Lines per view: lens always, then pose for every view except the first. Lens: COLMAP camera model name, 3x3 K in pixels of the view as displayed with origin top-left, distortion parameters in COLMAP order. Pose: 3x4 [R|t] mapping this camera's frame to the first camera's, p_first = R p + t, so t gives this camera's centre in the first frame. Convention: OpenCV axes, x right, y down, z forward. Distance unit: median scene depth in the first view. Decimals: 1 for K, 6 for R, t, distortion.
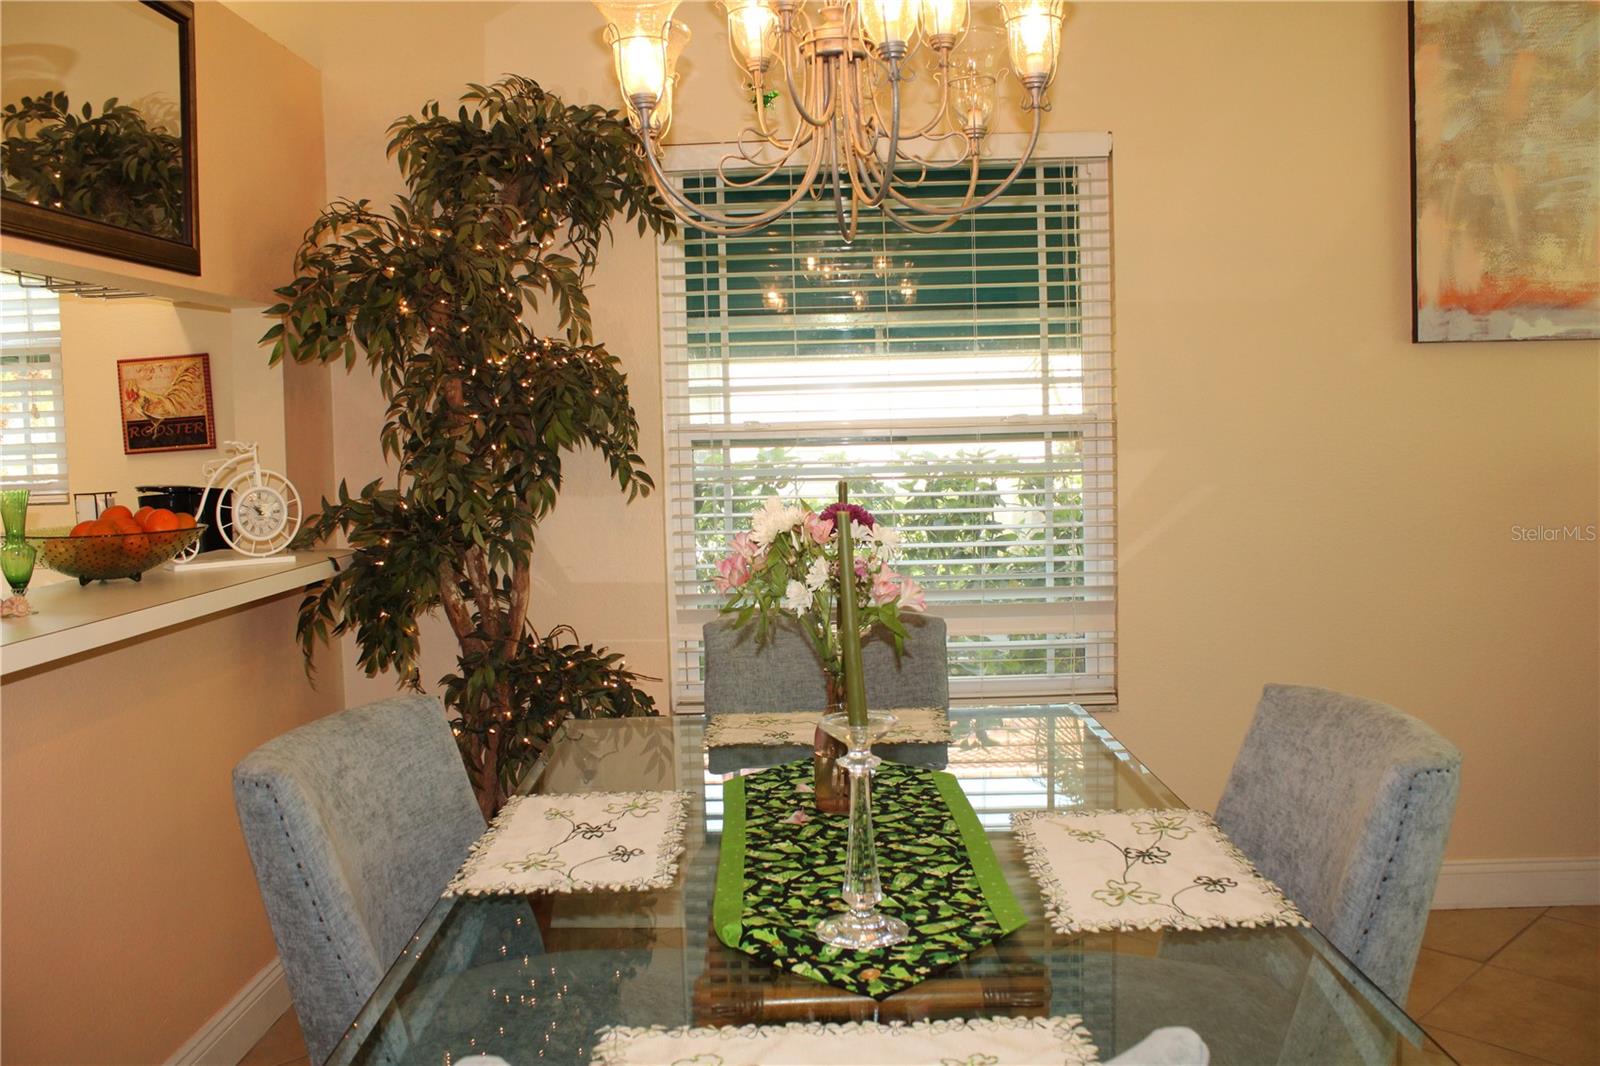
lens RADIAL K [[1350.3, 0, 815.9], [0, 1350.3, 531.1], [0, 0, 1]] dist [-0.181247, 0.185078]
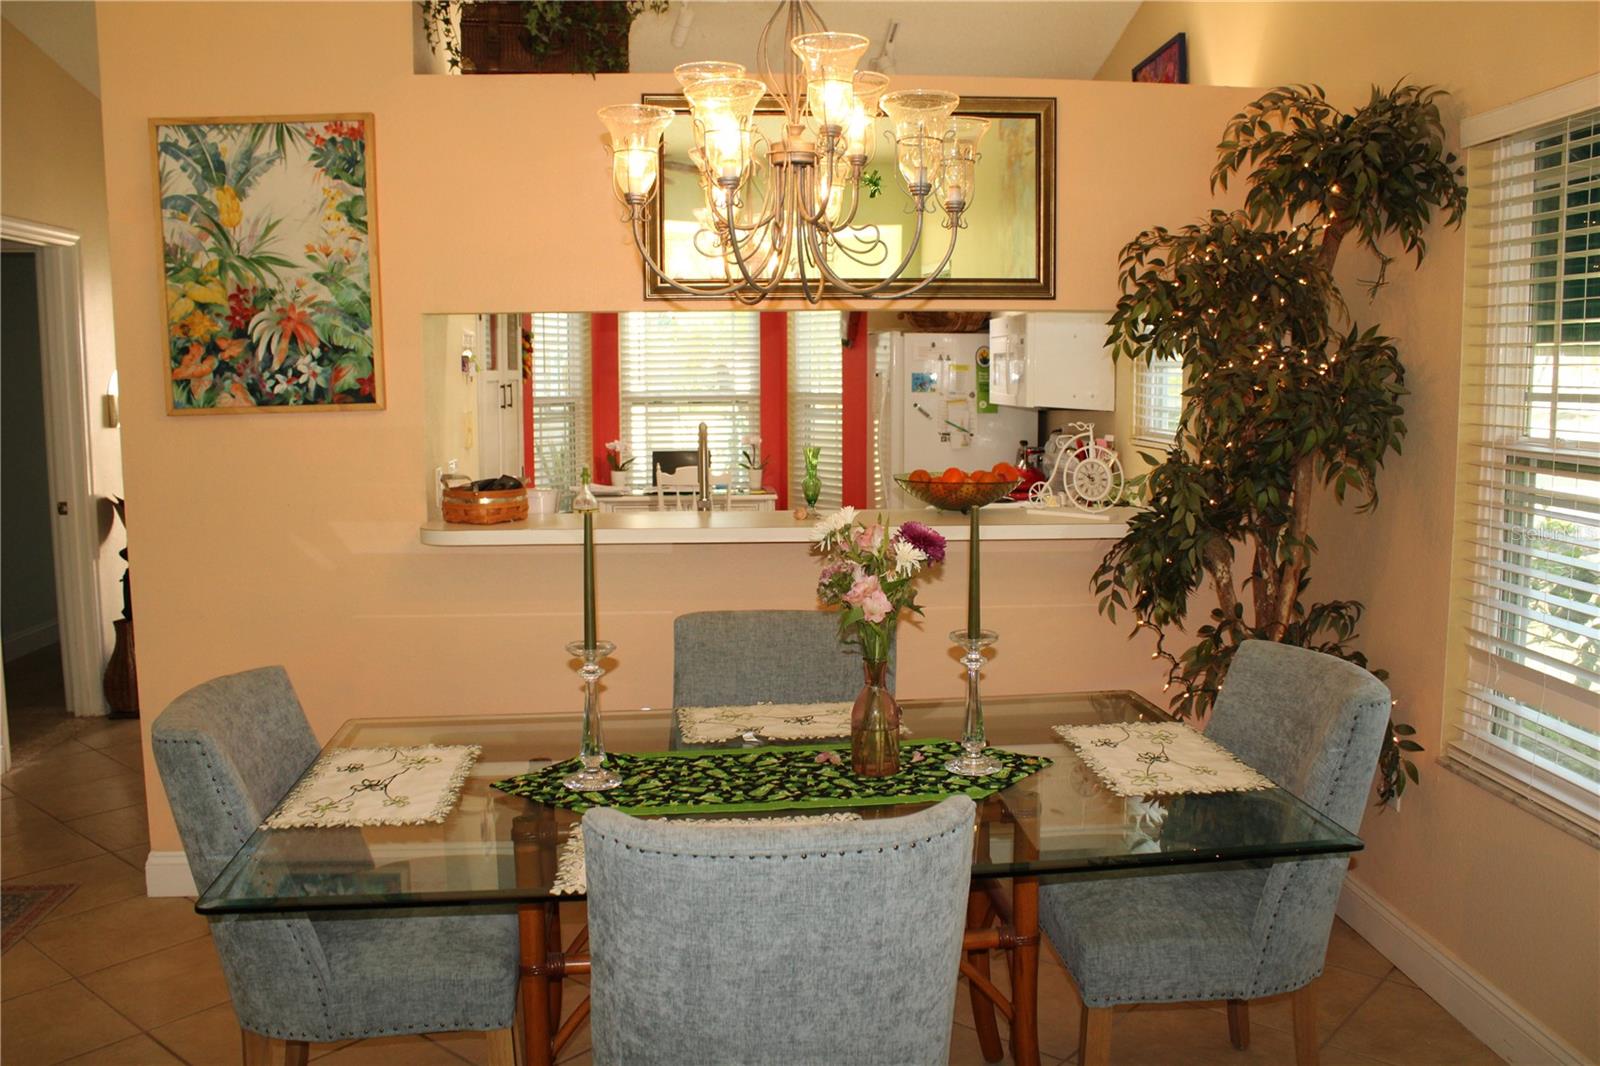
lens RADIAL K [[1345.9, 0, 800.0], [0, 1345.9, 533.0], [0, 0, 1]] dist [-0.166272, 0.253159]
pose [[0.092545, 0.146225, -0.984913, 0.749360], [-0.079141, 0.987109, 0.139115, -0.107587], [0.992558, 0.065072, 0.102925, 0.510413]]
